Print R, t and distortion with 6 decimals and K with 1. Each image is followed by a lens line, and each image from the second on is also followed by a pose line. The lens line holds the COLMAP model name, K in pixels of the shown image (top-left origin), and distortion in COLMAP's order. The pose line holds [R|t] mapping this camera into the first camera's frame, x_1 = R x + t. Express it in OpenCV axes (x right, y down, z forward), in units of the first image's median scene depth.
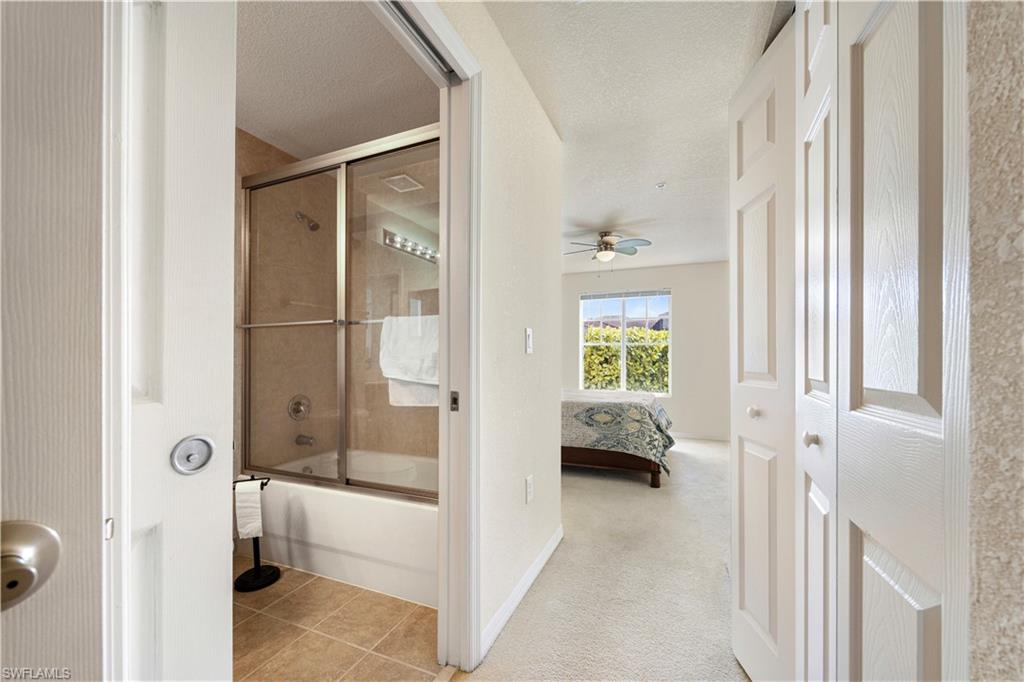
lens RADIAL K [[401.1, 0, 511.7], [0, 401.1, 355.9], [0, 0, 1]] dist [-0.001947, -0.000052]
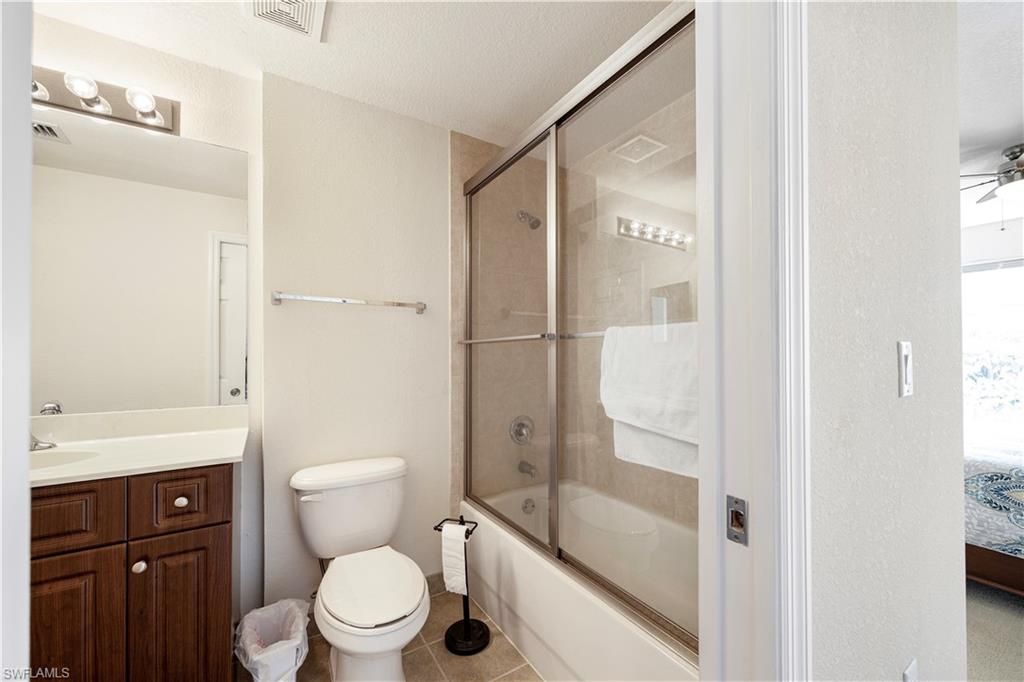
lens RADIAL K [[404.4, 0, 507.5], [0, 404.4, 347.5], [0, 0, 1]] dist [-0.001074, -0.000025]
pose [[0.824991, -0.011635, -0.565025, -0.049360], [-0.000812, 0.999763, -0.021772, -0.034956], [0.565145, 0.018420, 0.824786, 0.244944]]
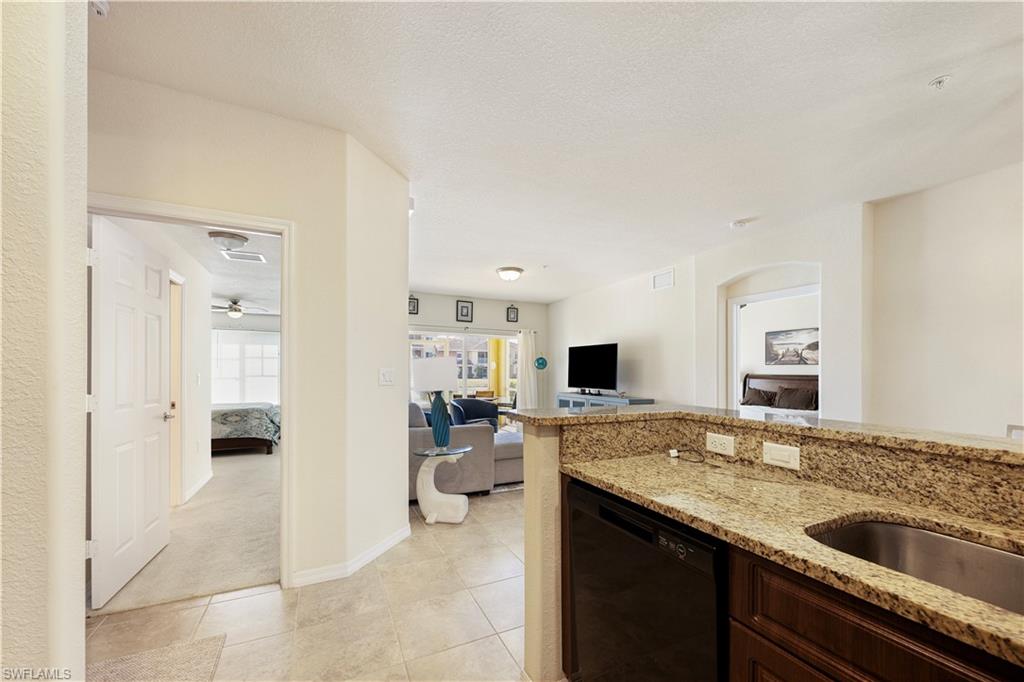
lens RADIAL K [[398.9, 0, 511.5], [0, 398.9, 367.7], [0, 0, 1]] dist [-0.002381, -0.000329]
pose [[0.659370, -0.000583, 0.751819, -0.323909], [0.002946, 0.999994, -0.001808, -0.062130], [-0.751813, 0.003407, 0.659368, -1.201791]]
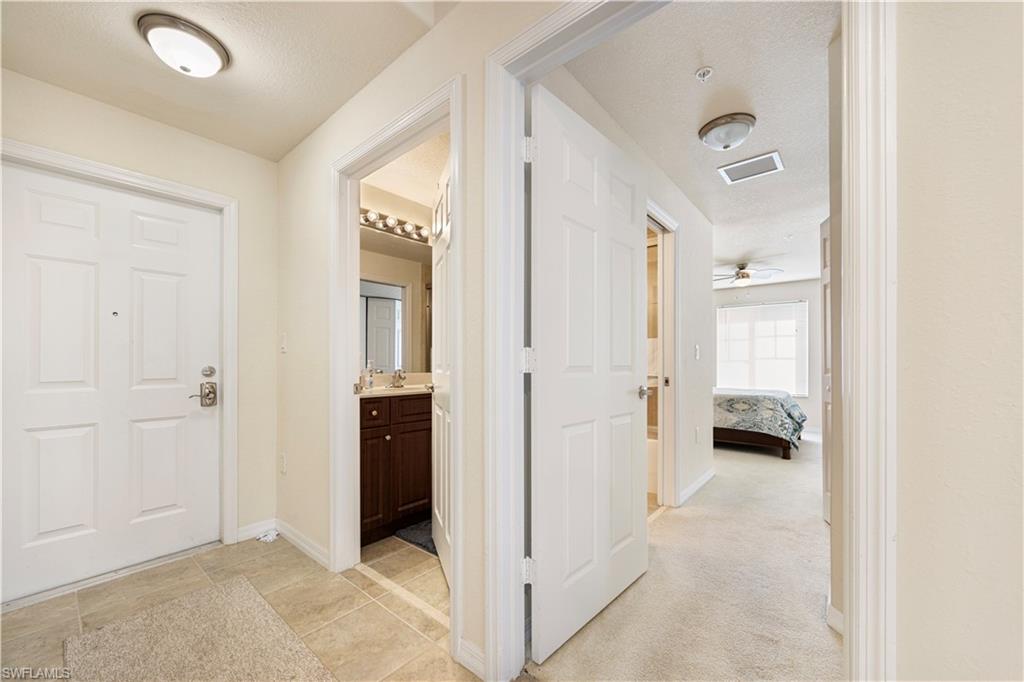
lens RADIAL K [[392.9, 0, 512.4], [0, 392.9, 354.5], [0, 0, 1]] dist [-0.001956, -0.000083]
pose [[0.956878, -0.001701, -0.290485, -0.162524], [-0.001964, 0.999922, -0.012323, -0.002060], [0.290483, 0.012362, 0.956800, -0.629525]]
